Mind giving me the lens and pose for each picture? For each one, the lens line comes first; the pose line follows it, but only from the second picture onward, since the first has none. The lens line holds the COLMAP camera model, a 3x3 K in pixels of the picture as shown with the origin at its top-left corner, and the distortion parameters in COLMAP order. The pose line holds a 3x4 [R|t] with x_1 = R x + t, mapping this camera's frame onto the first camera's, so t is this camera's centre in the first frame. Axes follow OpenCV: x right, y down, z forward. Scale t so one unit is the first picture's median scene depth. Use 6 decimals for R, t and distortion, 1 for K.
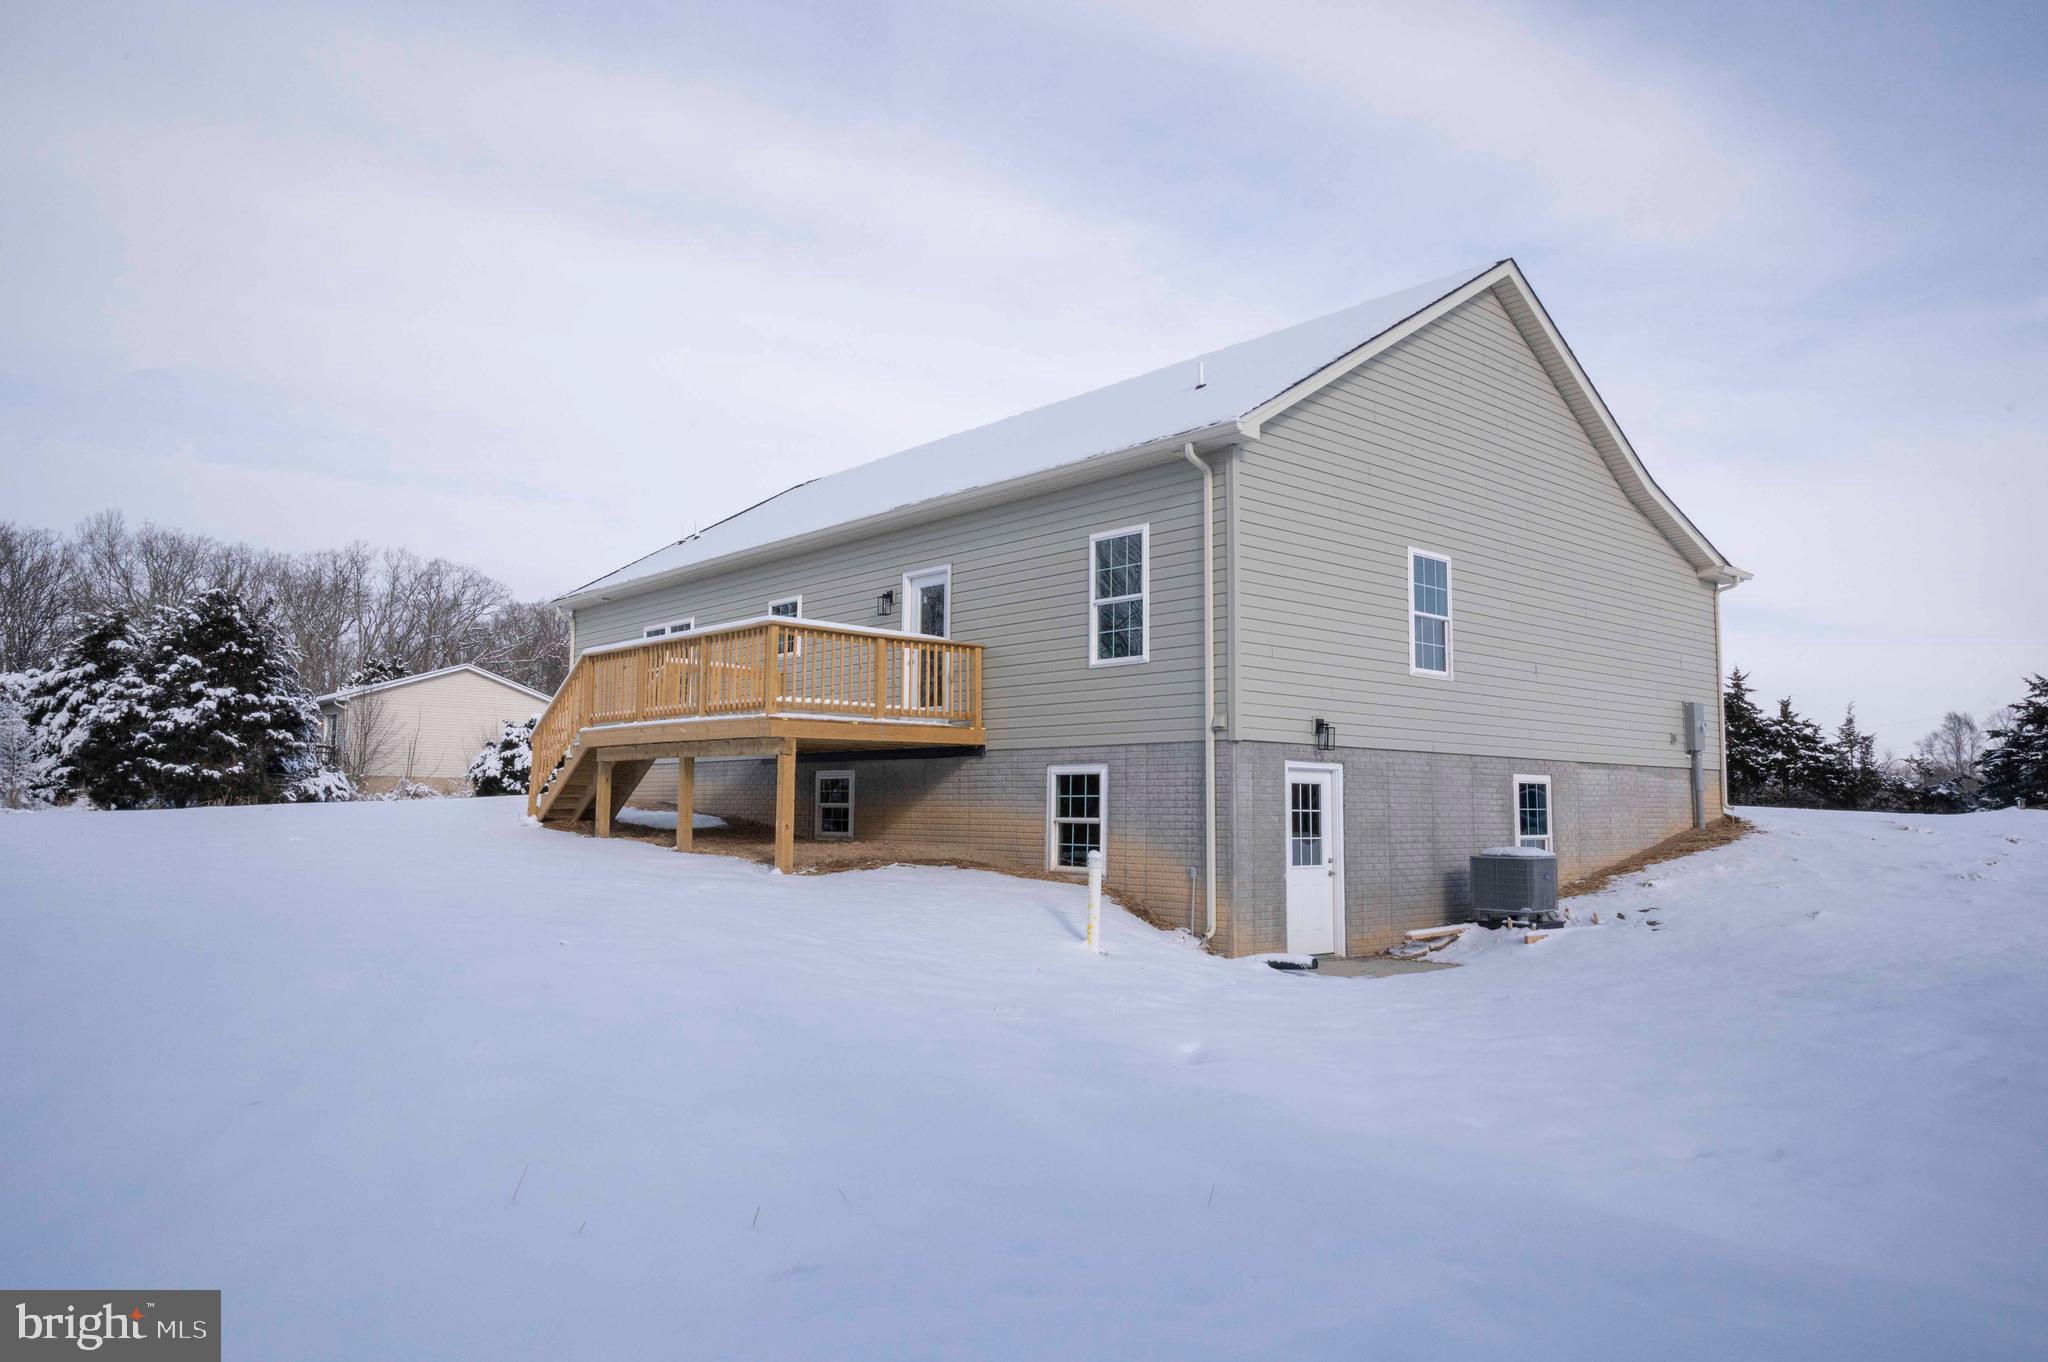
lens RADIAL K [[1373.1, 0, 1027.0], [0, 1373.1, 679.0], [0, 0, 1]] dist [-0.007996, -0.003929]
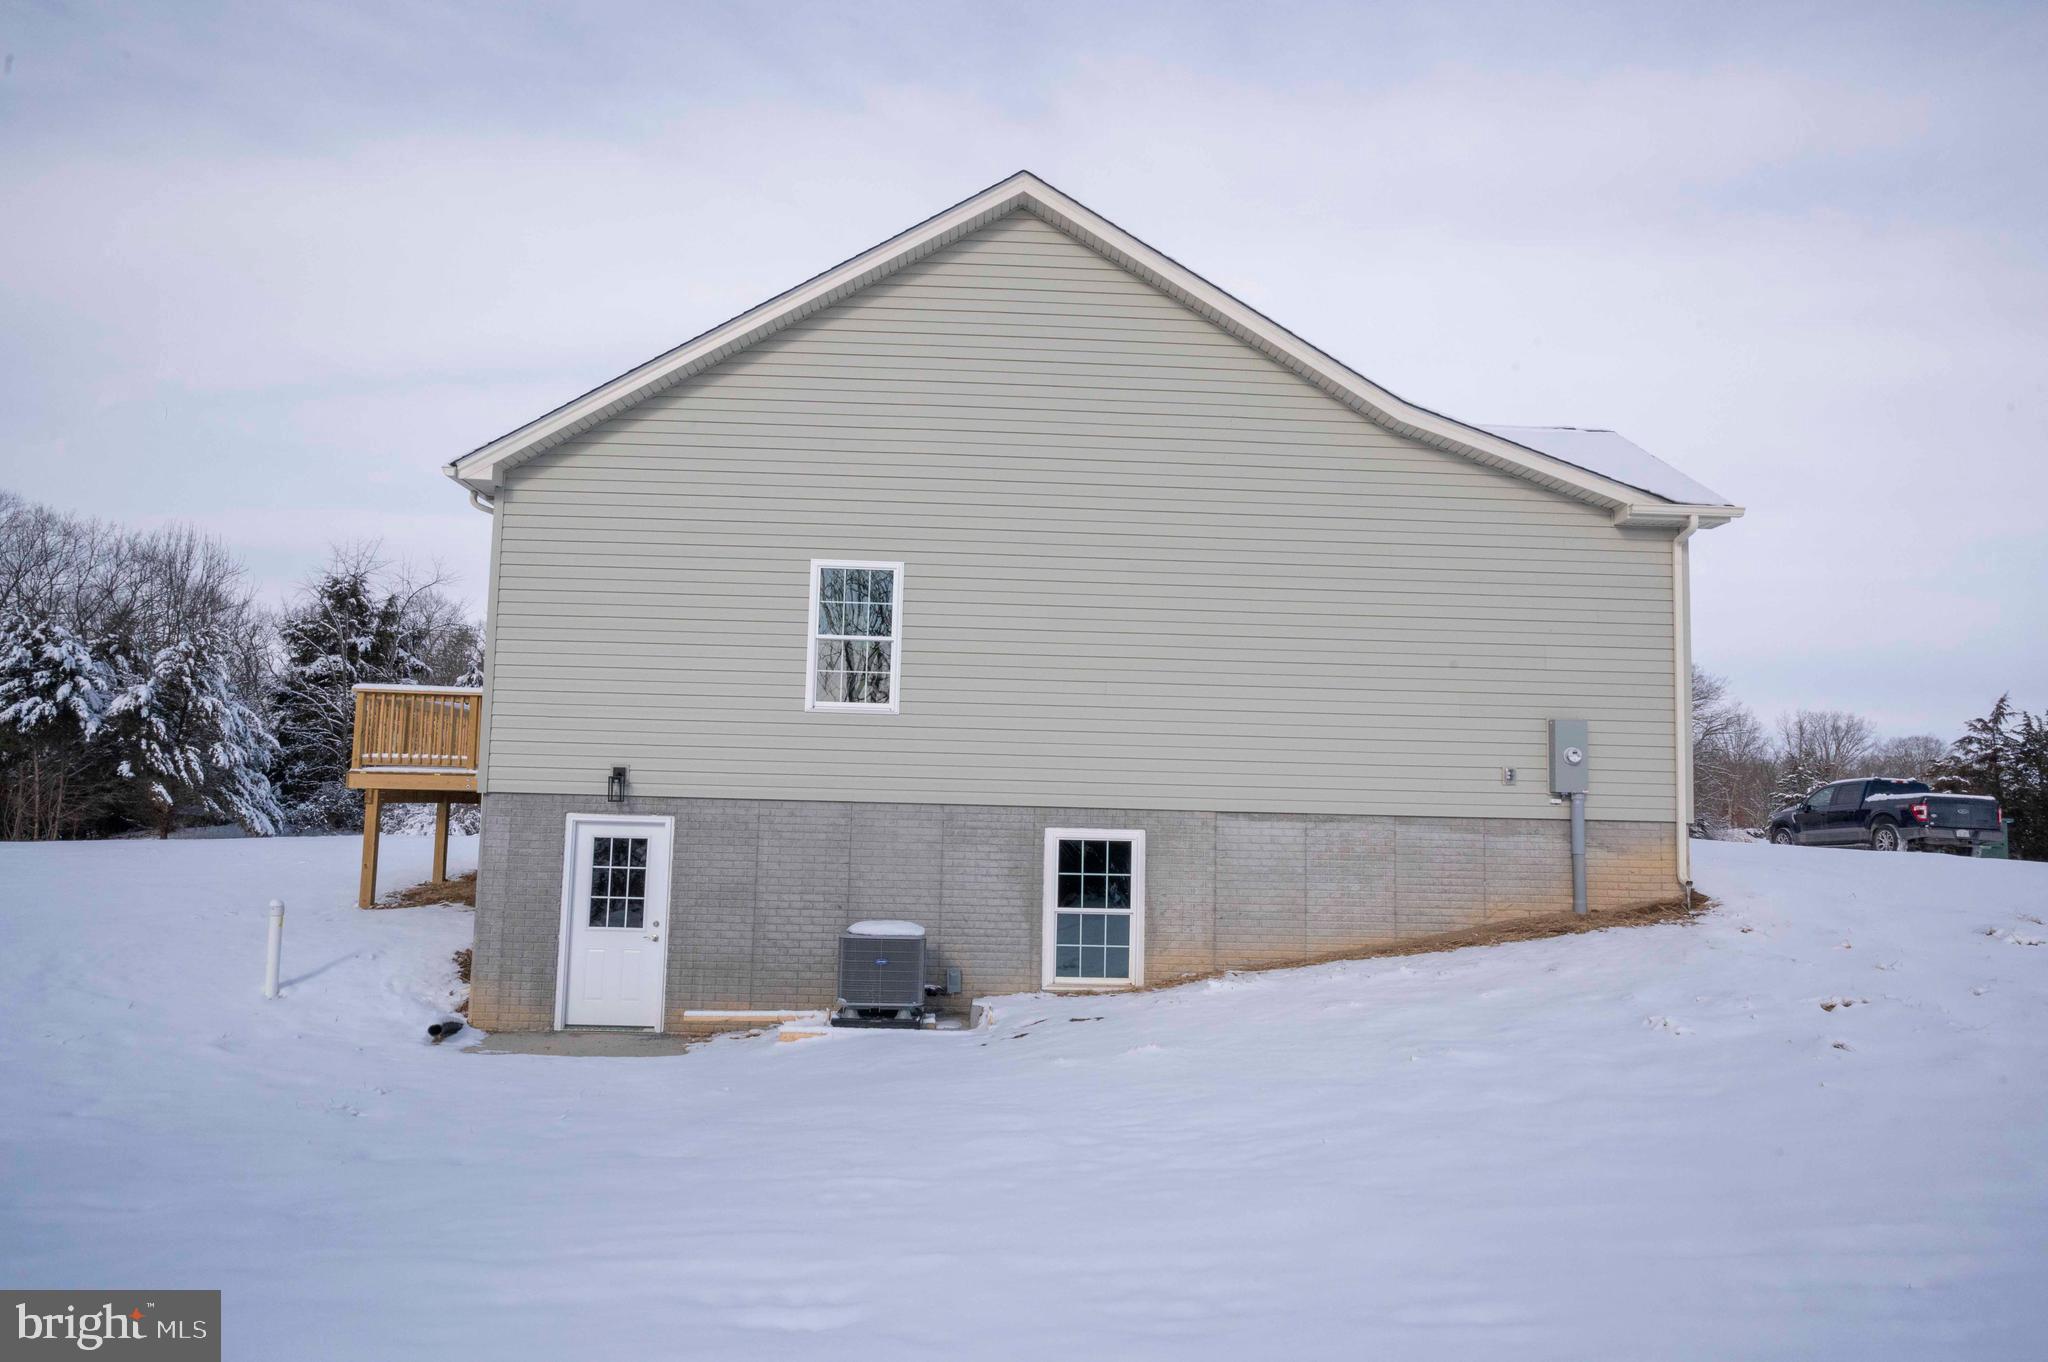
lens RADIAL K [[1425.4, 0, 1024.0], [0, 1425.4, 681.0], [0, 0, 1]] dist [-0.008599, -0.002096]
pose [[0.770326, -0.052188, -0.635511, 0.941781], [0.041834, 0.998634, -0.031299, 0.011973], [0.636277, -0.002476, 0.771457, 0.406593]]
